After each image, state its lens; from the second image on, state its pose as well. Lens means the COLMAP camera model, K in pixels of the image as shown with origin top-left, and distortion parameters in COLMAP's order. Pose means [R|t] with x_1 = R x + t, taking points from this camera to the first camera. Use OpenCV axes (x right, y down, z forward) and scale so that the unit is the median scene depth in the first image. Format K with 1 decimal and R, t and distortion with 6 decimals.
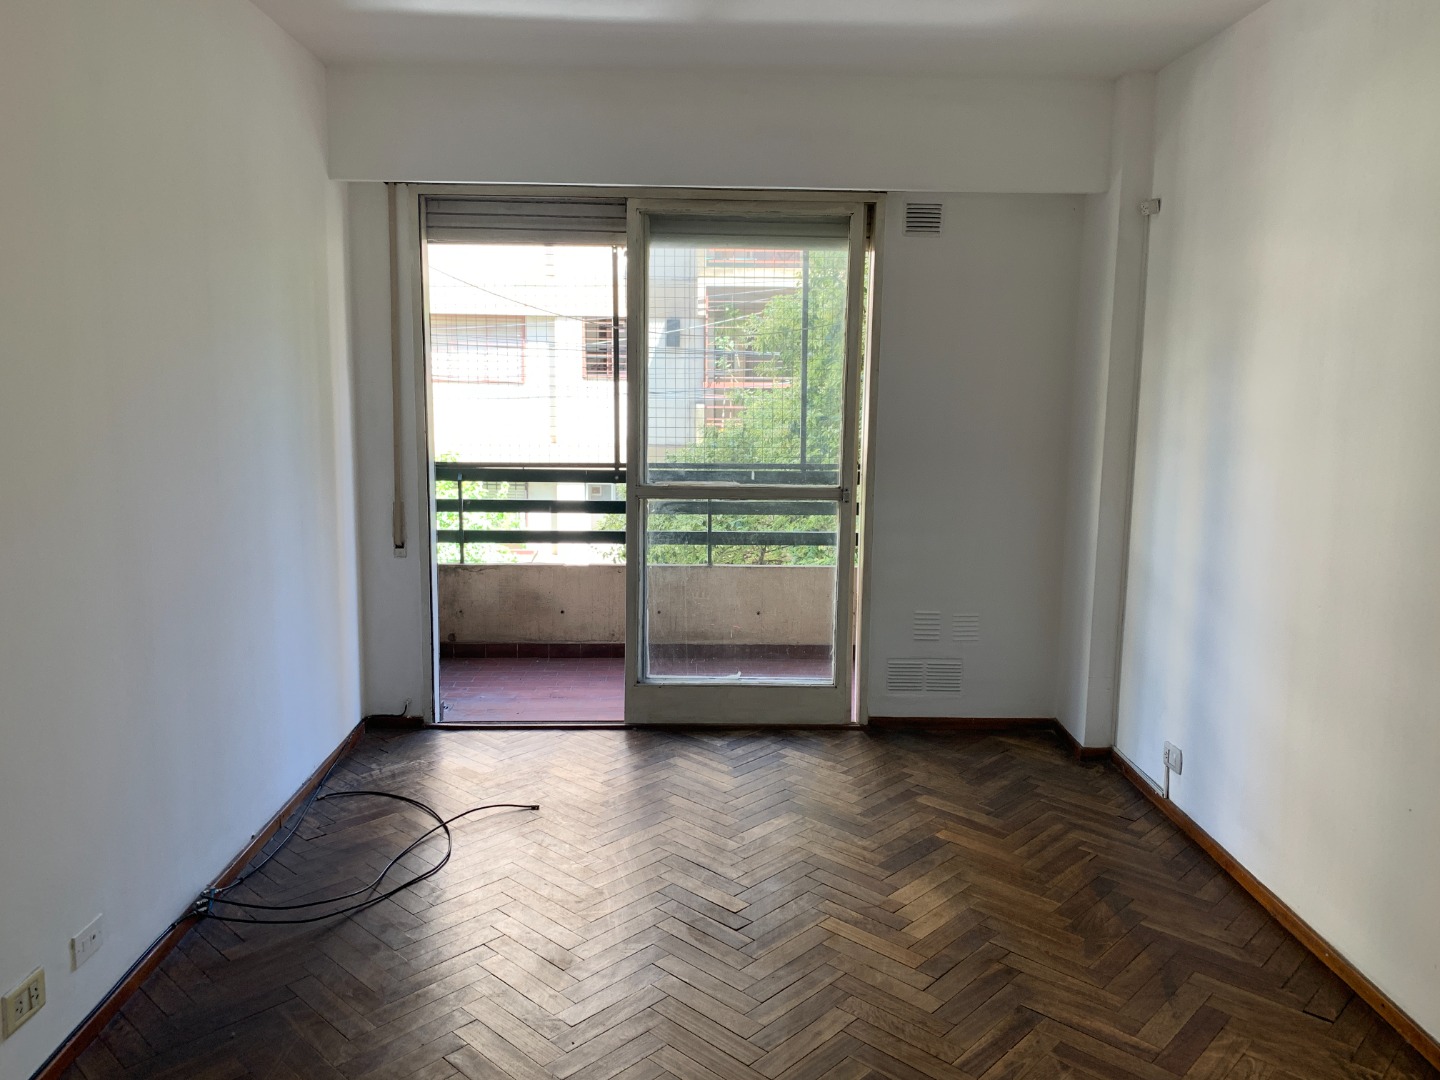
lens RADIAL K [[1116.1, 0, 716.8], [0, 1116.1, 535.0], [0, 0, 1]] dist [0.009842, 0.003896]
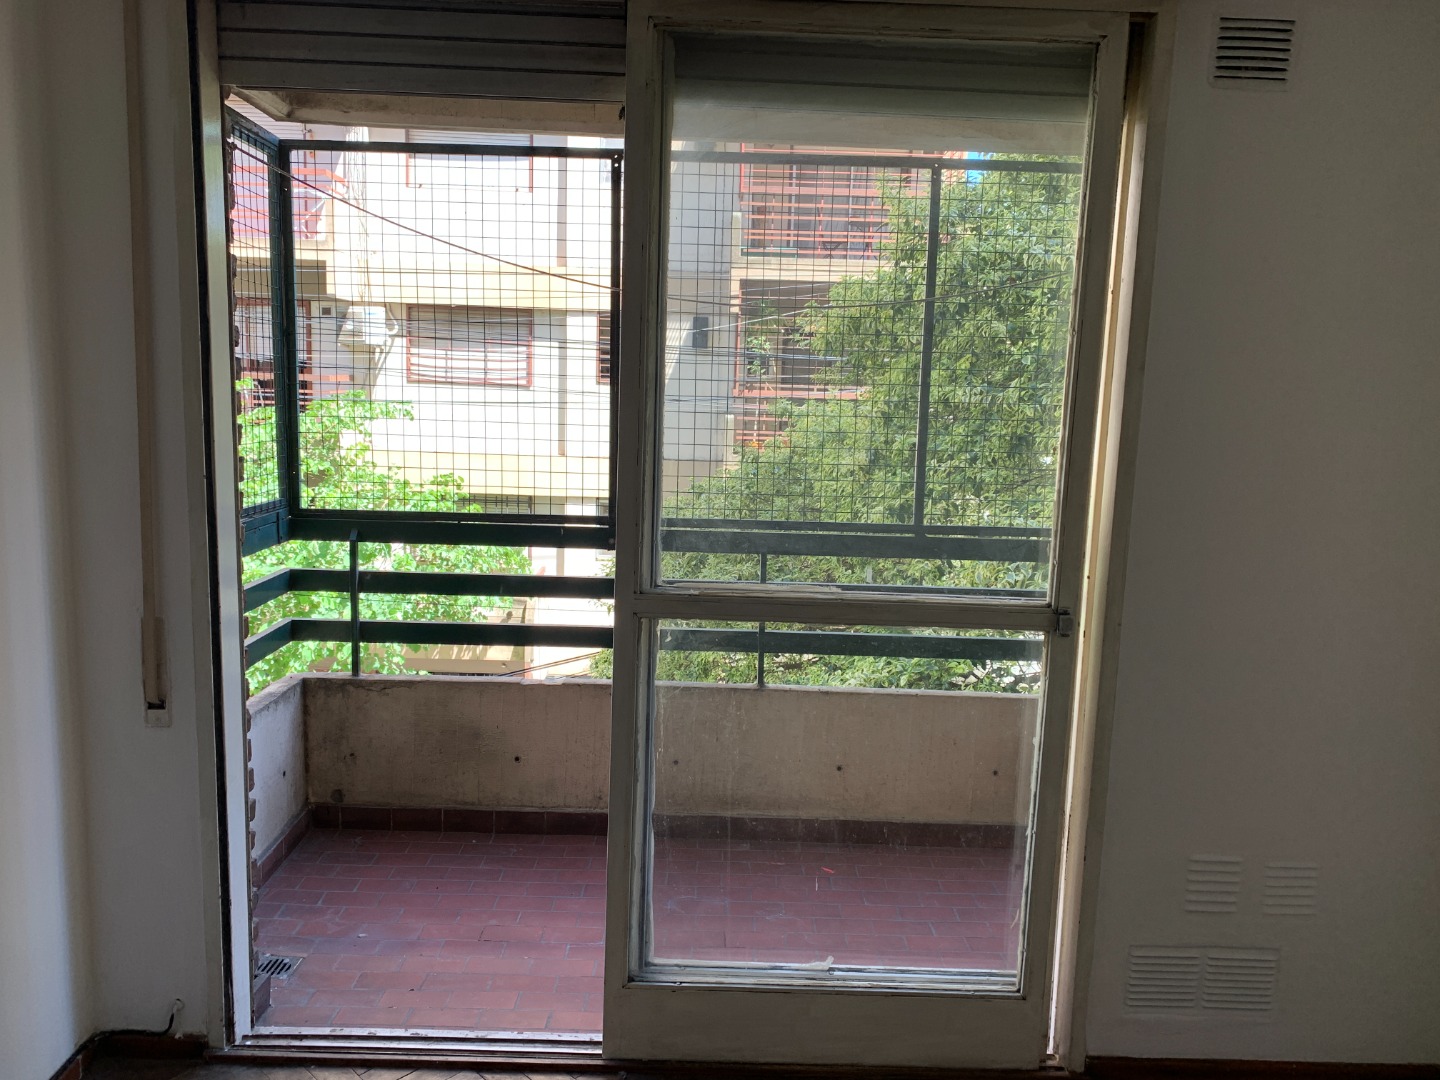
lens RADIAL K [[985.6, 0, 718.8], [0, 985.6, 514.2], [0, 0, 1]] dist [-0.029109, -0.001805]
pose [[0.999694, 0.022381, -0.010545, -0.030520], [-0.022496, 0.999687, -0.010946, -0.073156], [0.010297, 0.011180, 0.999884, 0.550534]]
